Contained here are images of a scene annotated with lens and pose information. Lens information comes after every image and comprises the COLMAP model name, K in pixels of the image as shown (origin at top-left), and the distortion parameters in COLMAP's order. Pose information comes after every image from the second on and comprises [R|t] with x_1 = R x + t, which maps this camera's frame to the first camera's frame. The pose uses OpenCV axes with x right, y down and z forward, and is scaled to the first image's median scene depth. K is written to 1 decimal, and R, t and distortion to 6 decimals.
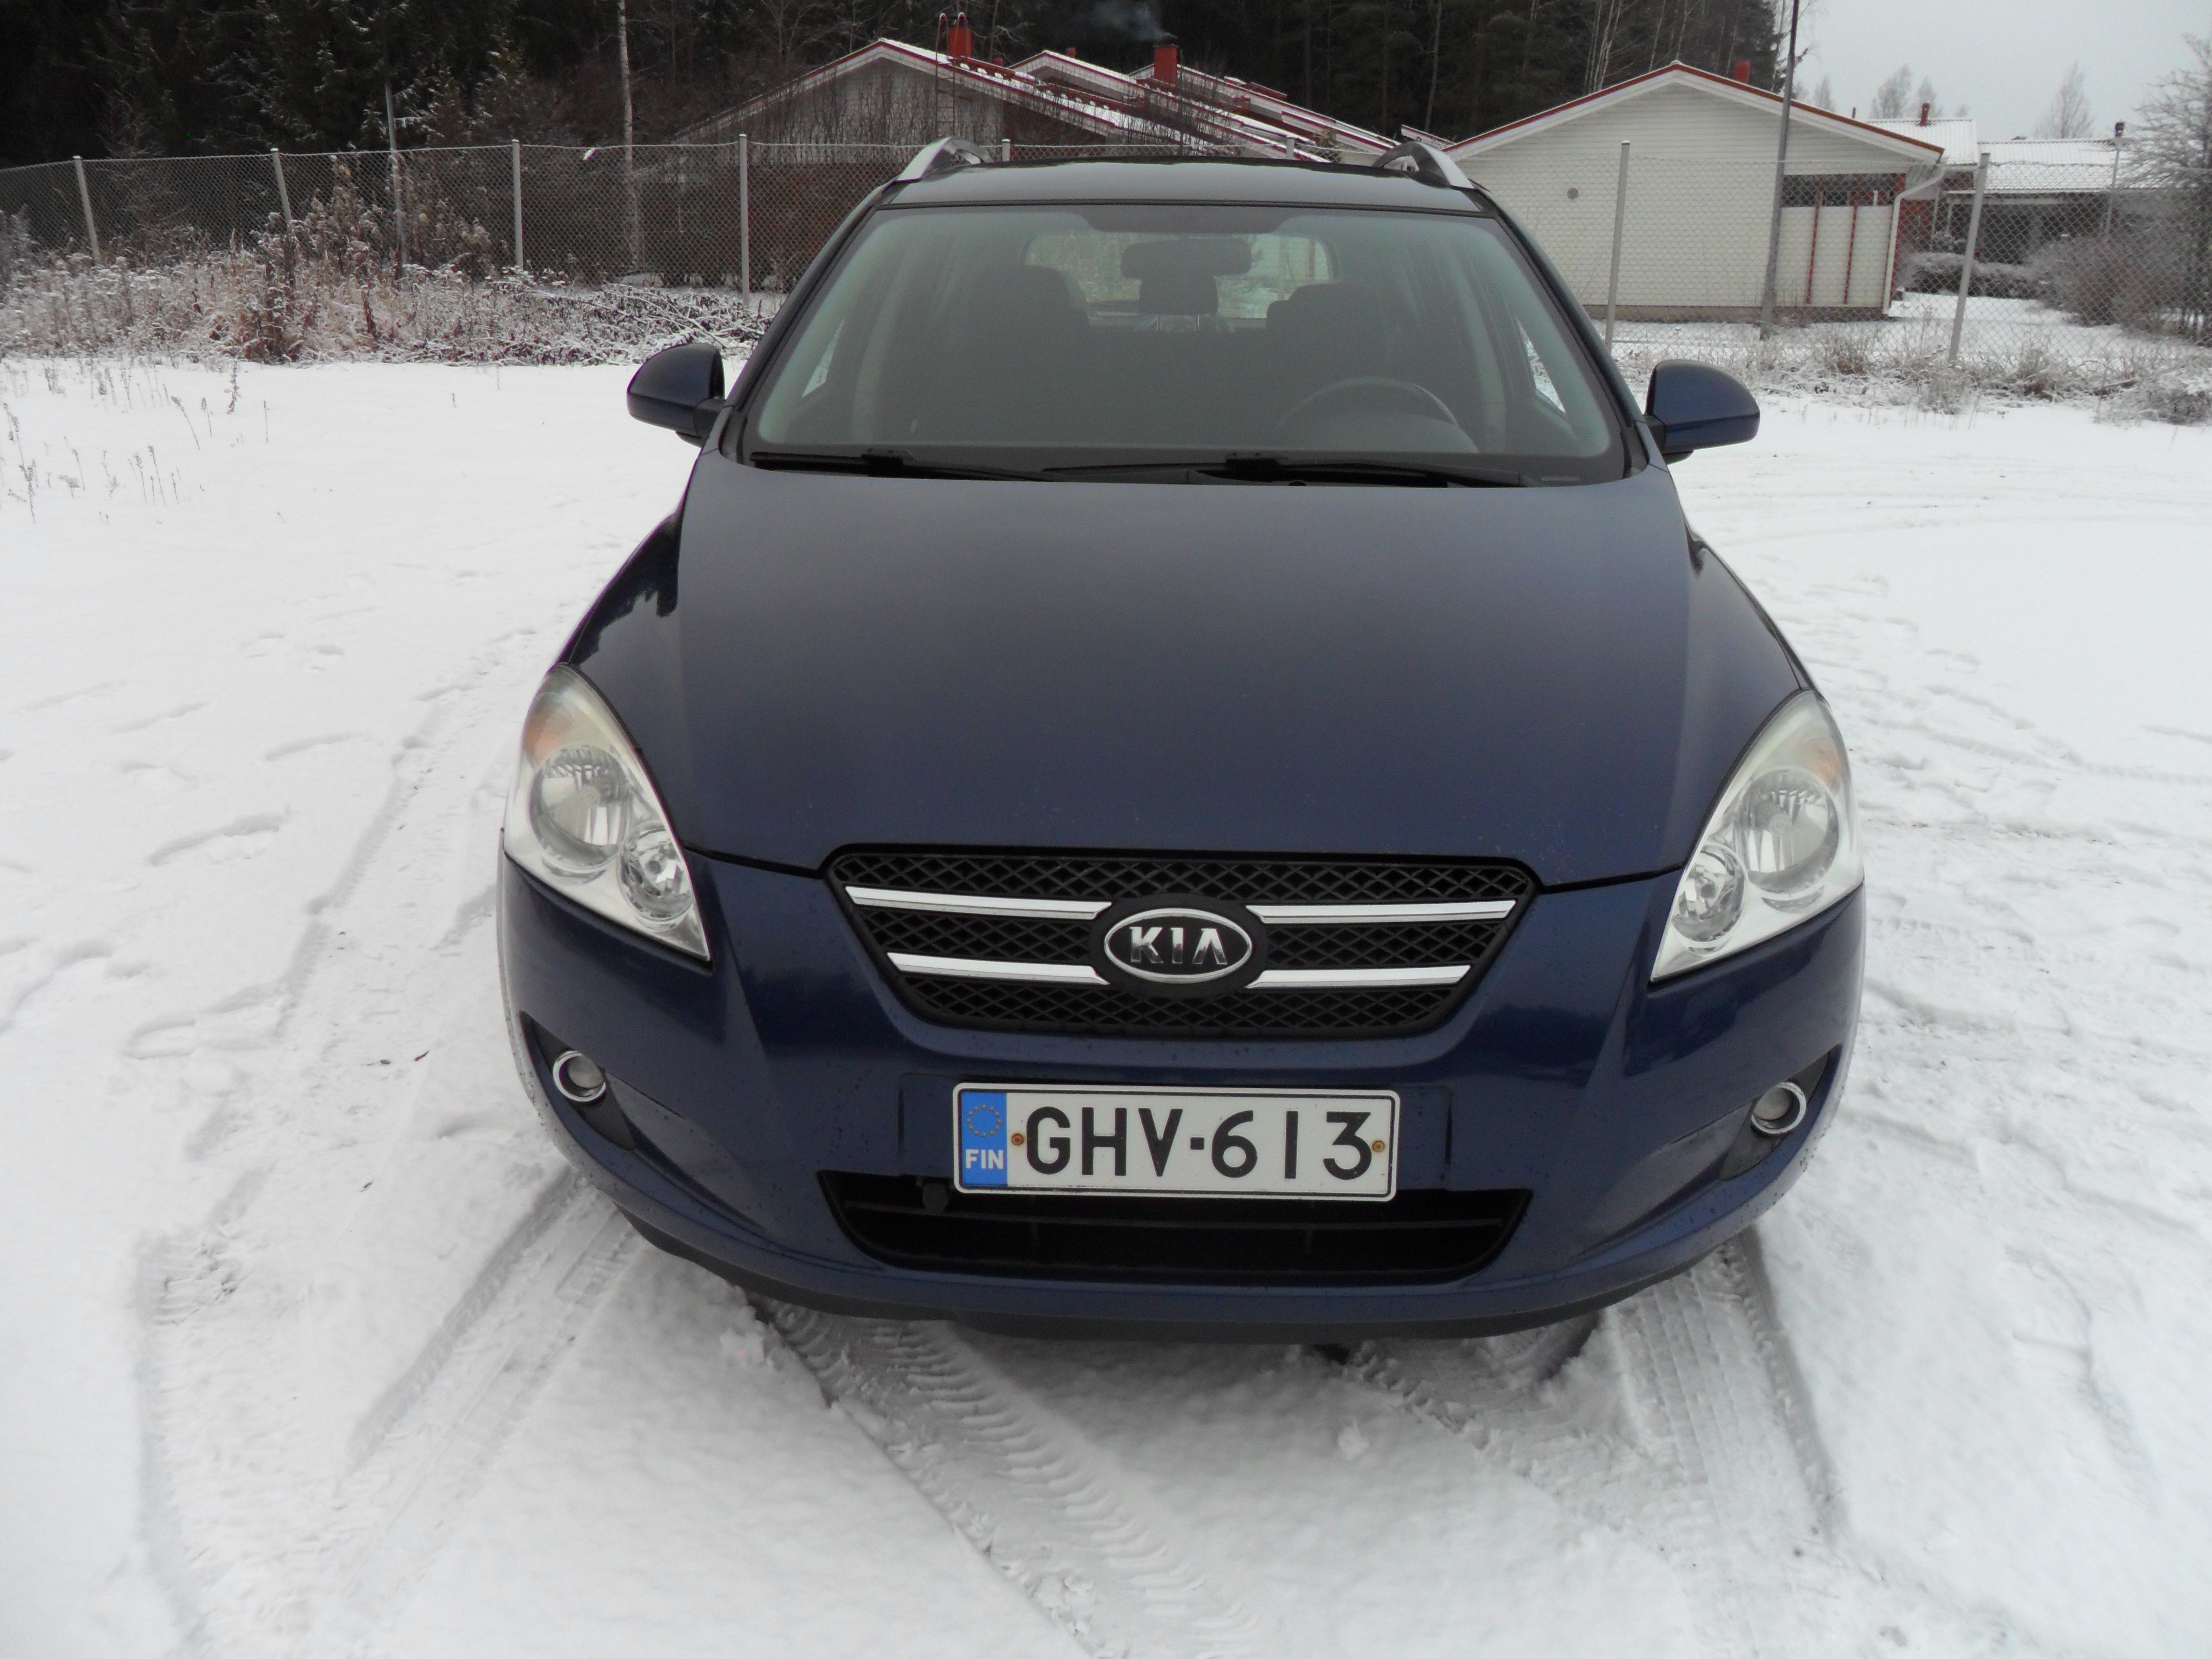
lens RADIAL K [[1780.4, 0, 1106.0], [0, 1780.4, 829.5], [0, 0, 1]] dist [-0.005271, 0.005186]
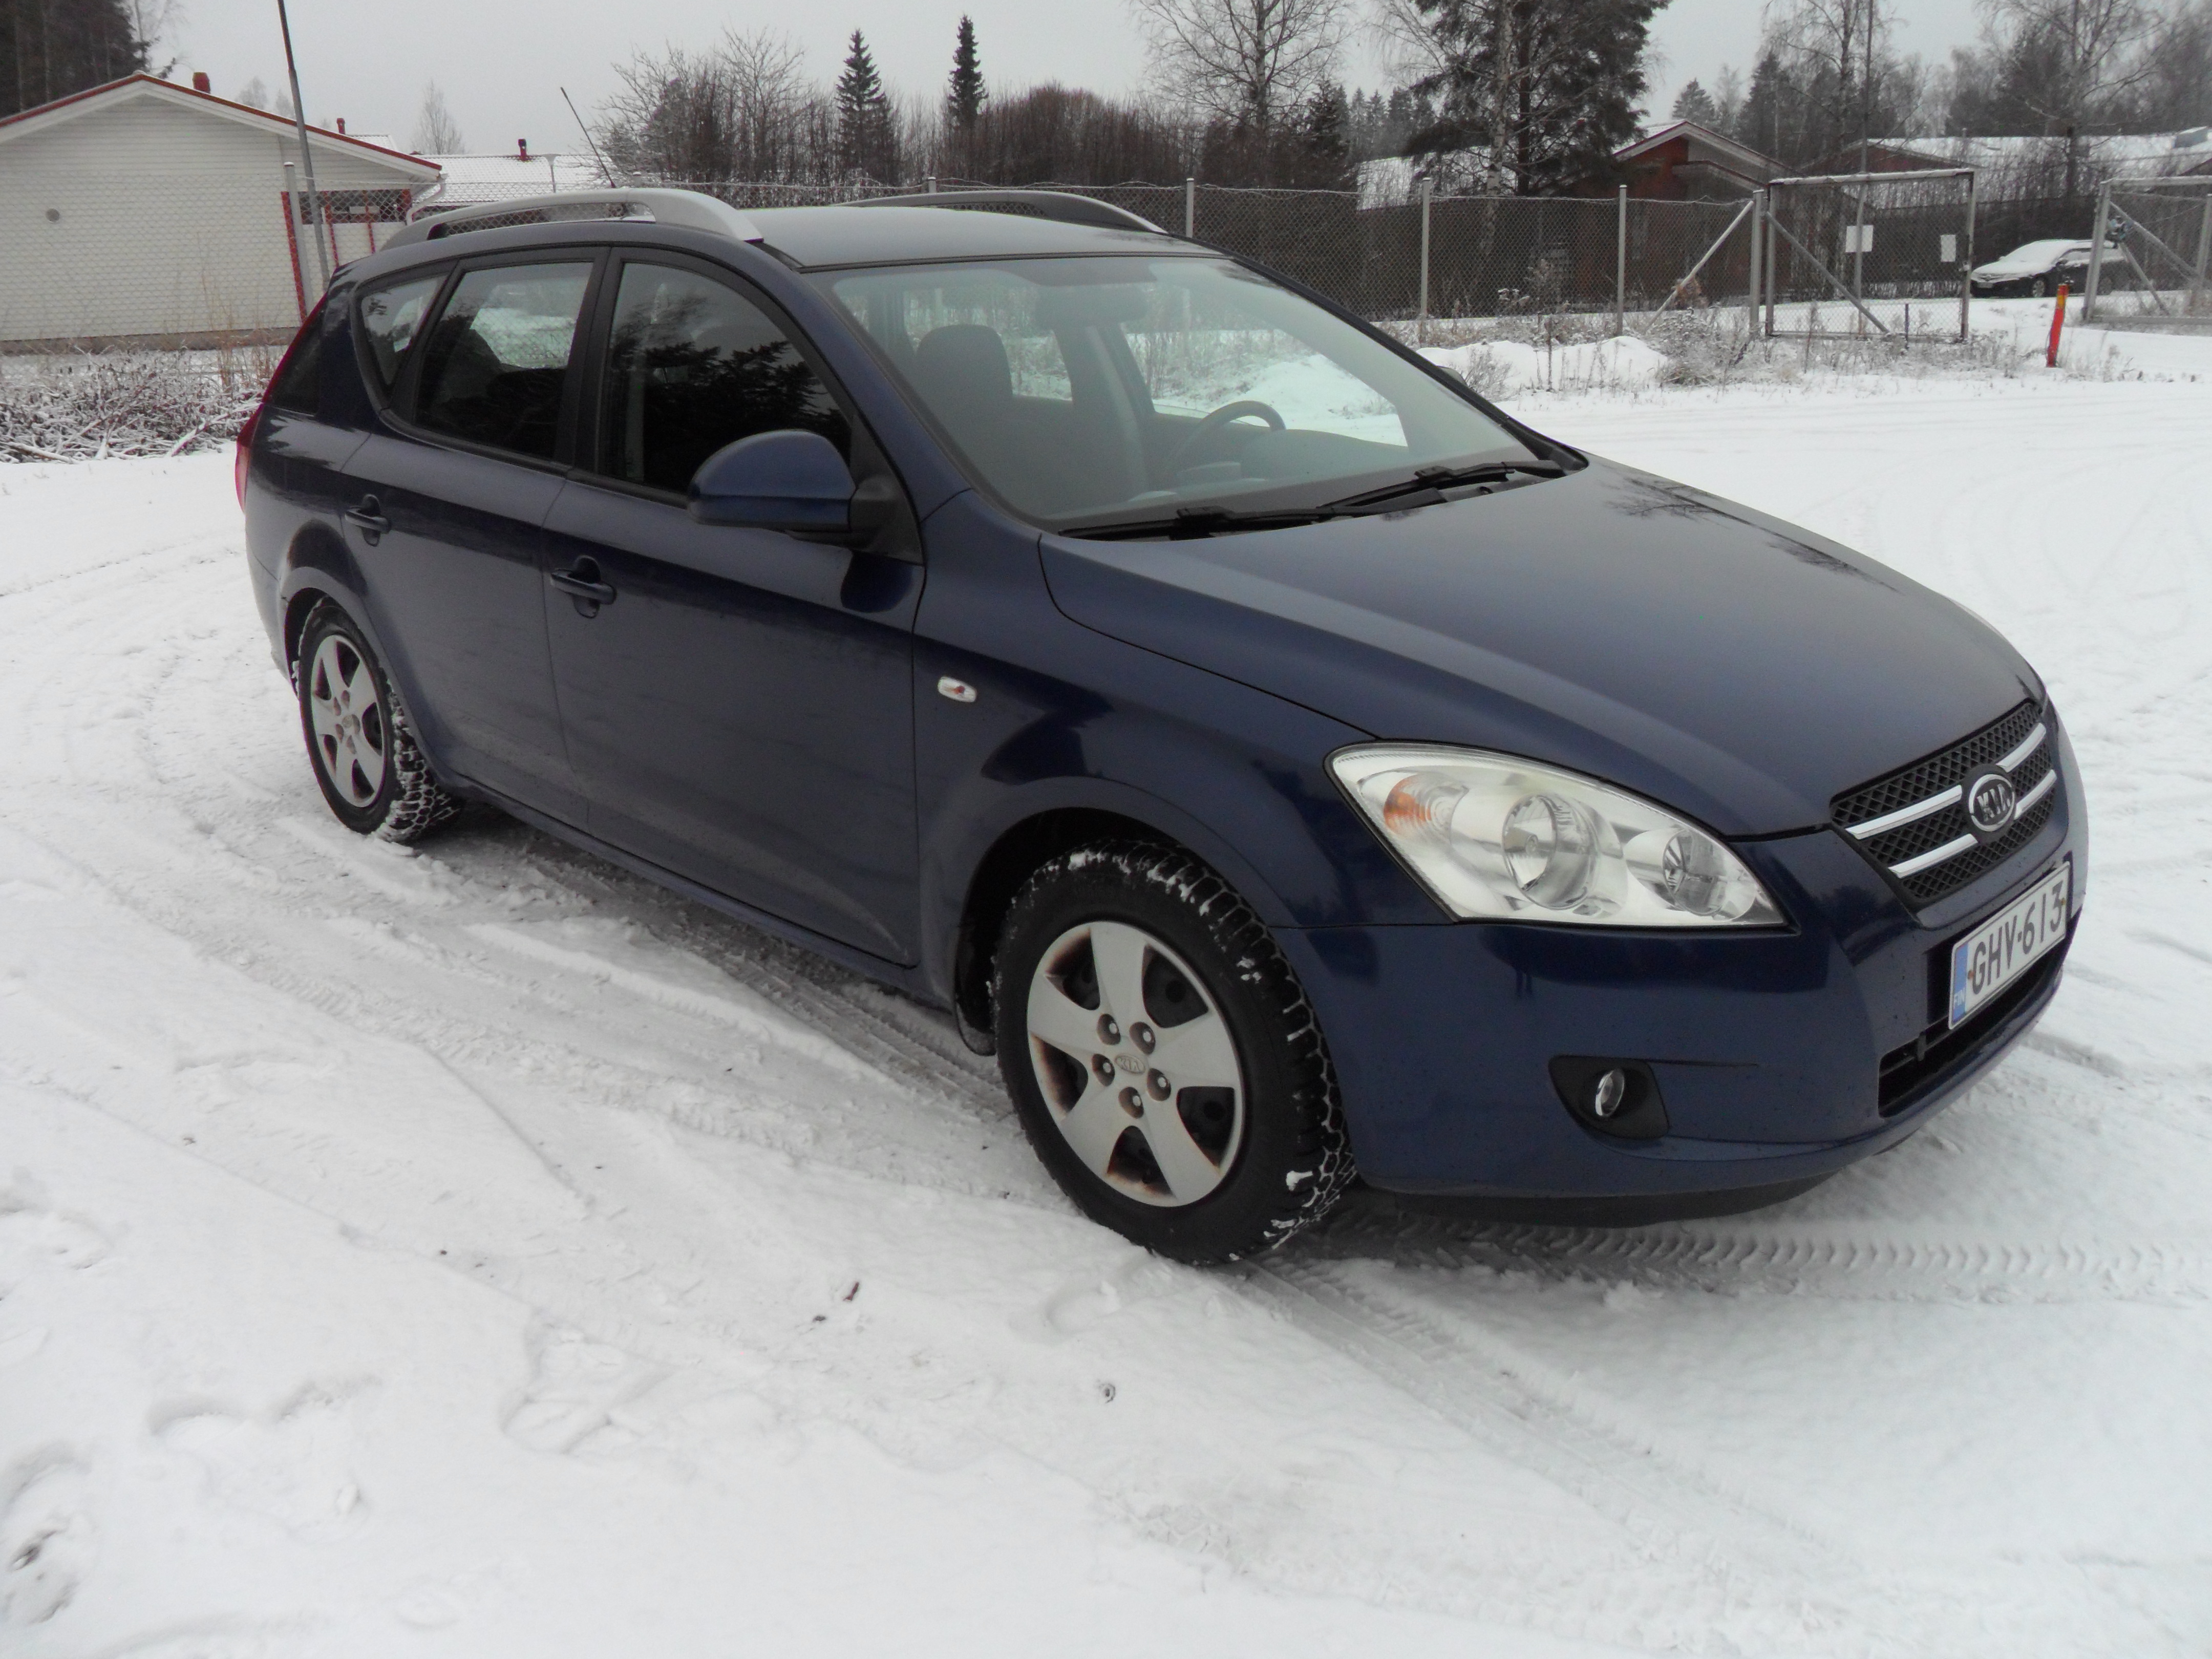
lens RADIAL K [[1802.6, 0, 1106.0], [0, 1802.6, 829.5], [0, 0, 1]] dist [-0.022756, 0.015165]
pose [[0.681608, -0.251600, 0.687101, -0.931117], [0.257331, 0.961464, 0.096791, -0.151163], [-0.684975, 0.110839, 0.720086, 0.318093]]
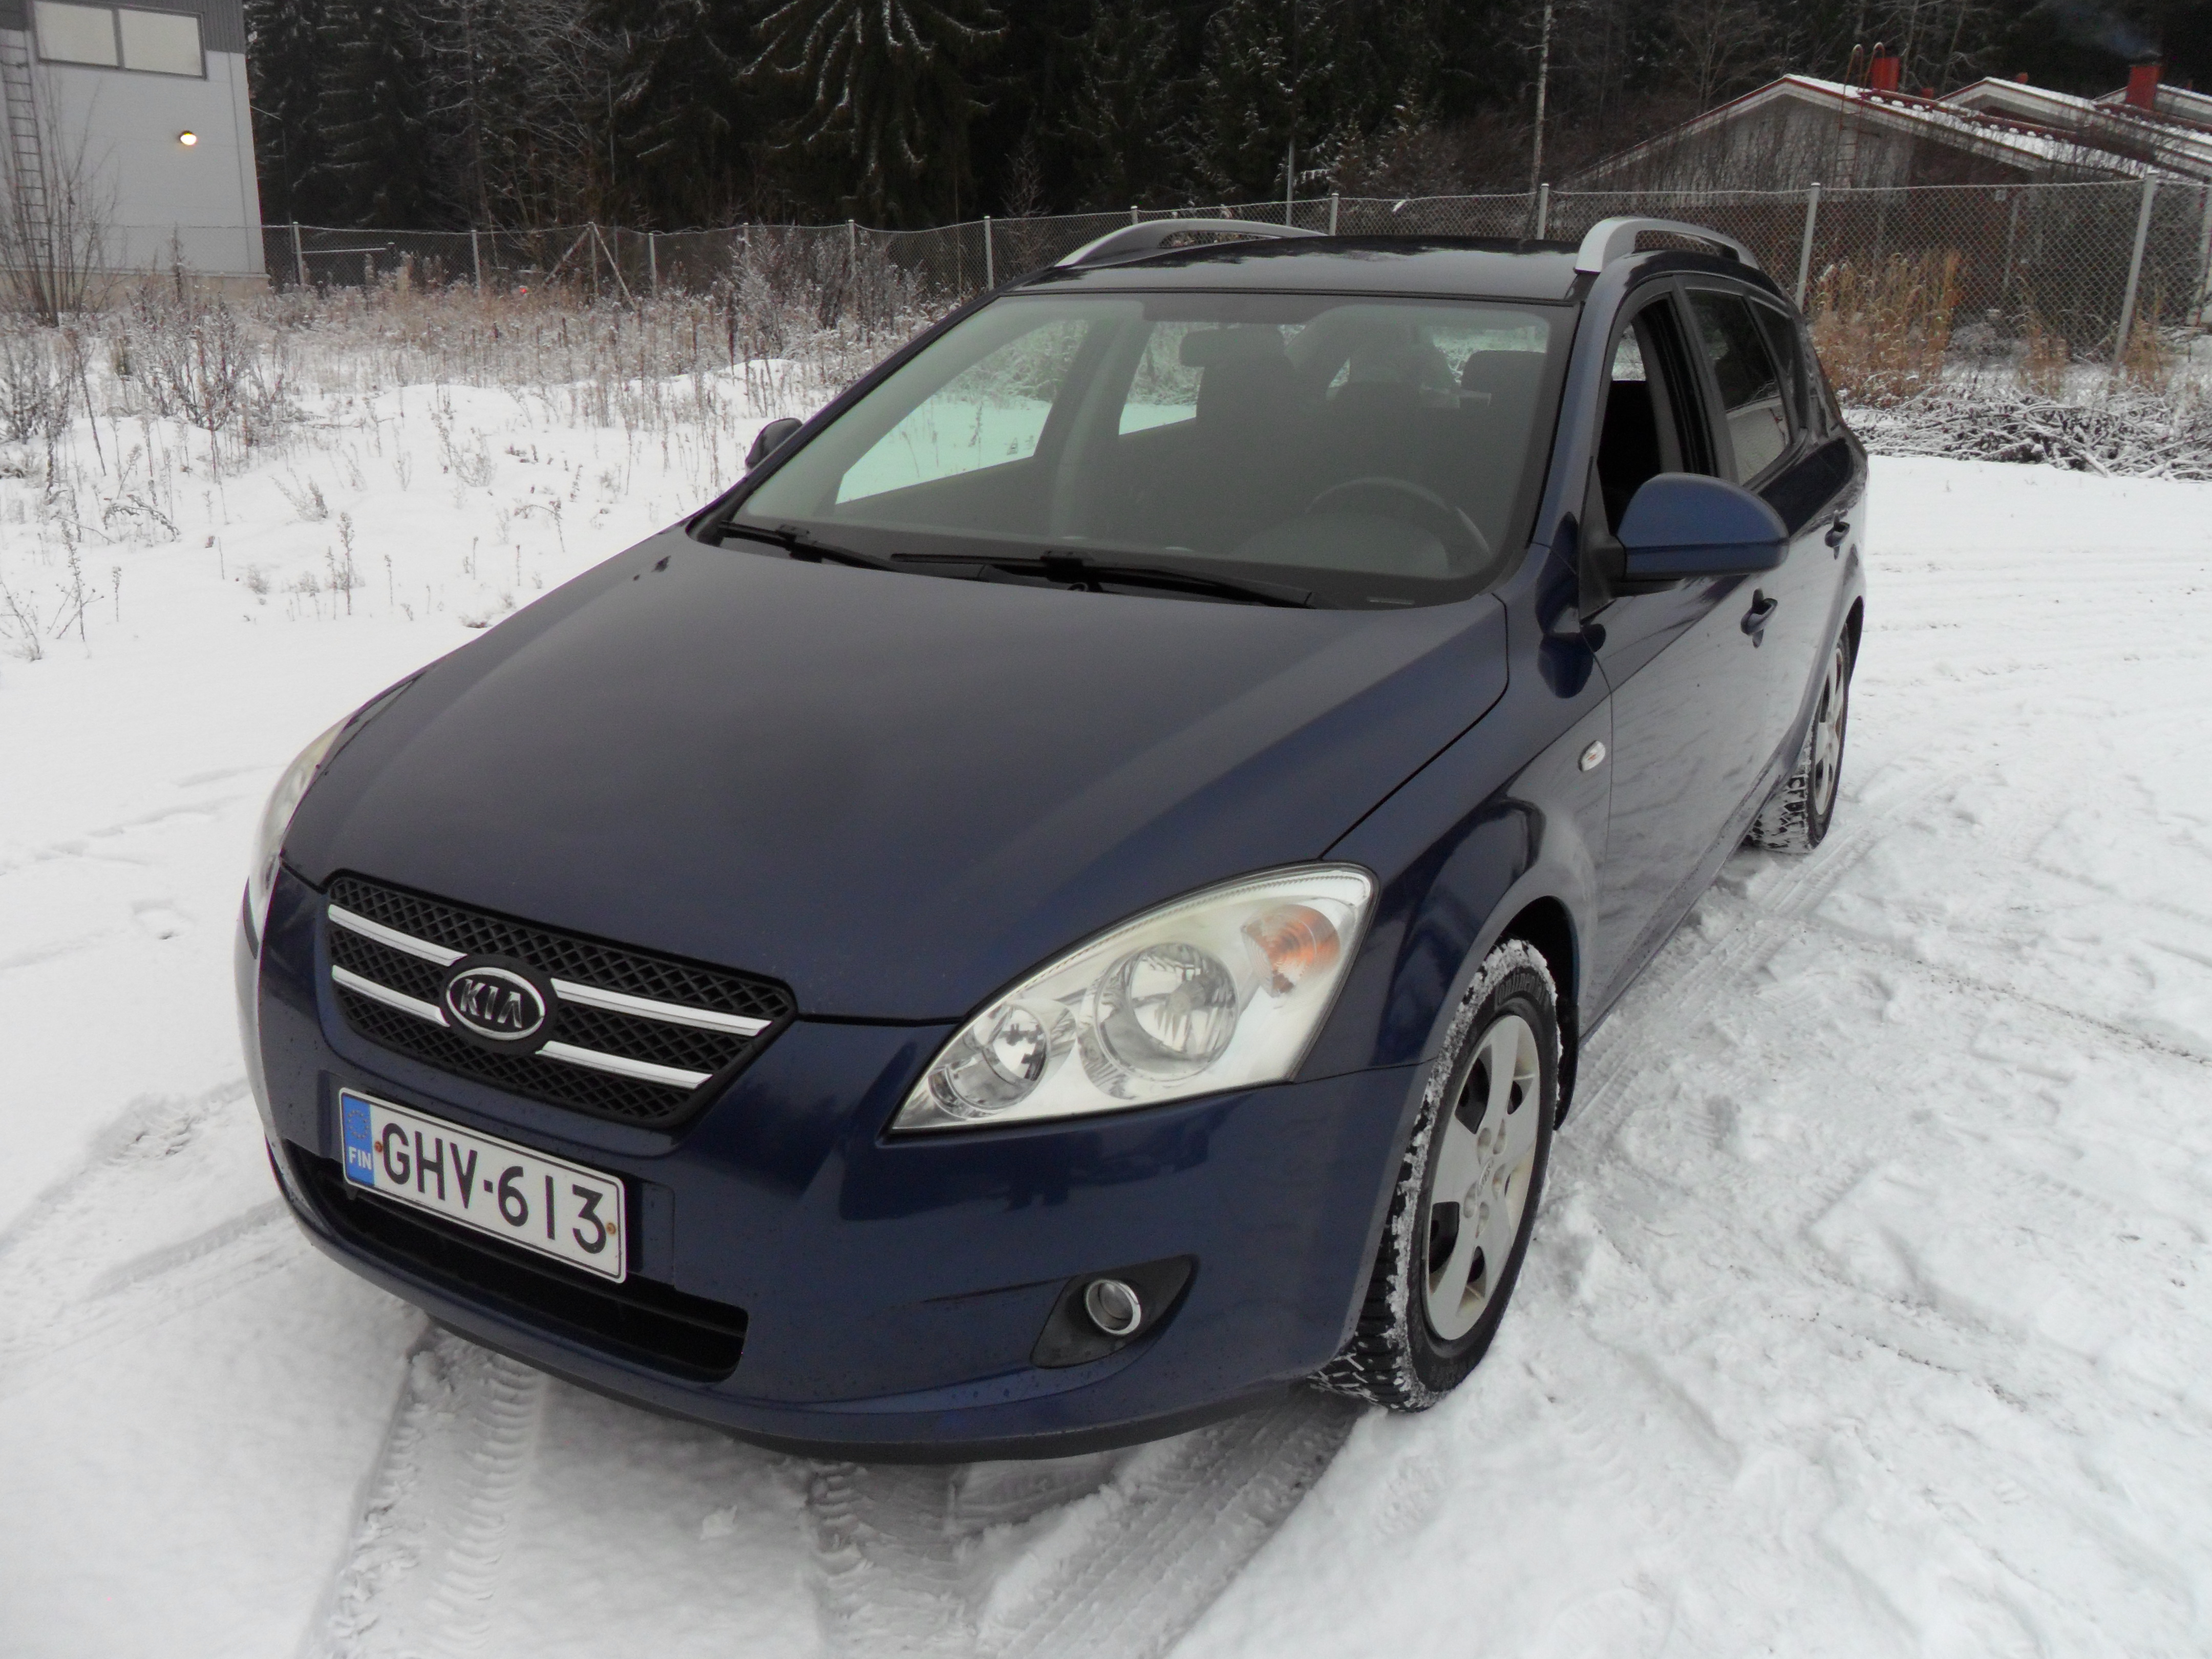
lens RADIAL K [[1802.6, 0, 1106.0], [0, 1802.6, 829.5], [0, 0, 1]] dist [-0.022756, 0.015165]
pose [[0.880120, 0.136517, -0.454700, 0.577097], [-0.147087, 0.989048, 0.012244, -0.073327], [0.451391, 0.056104, 0.890561, 0.121410]]
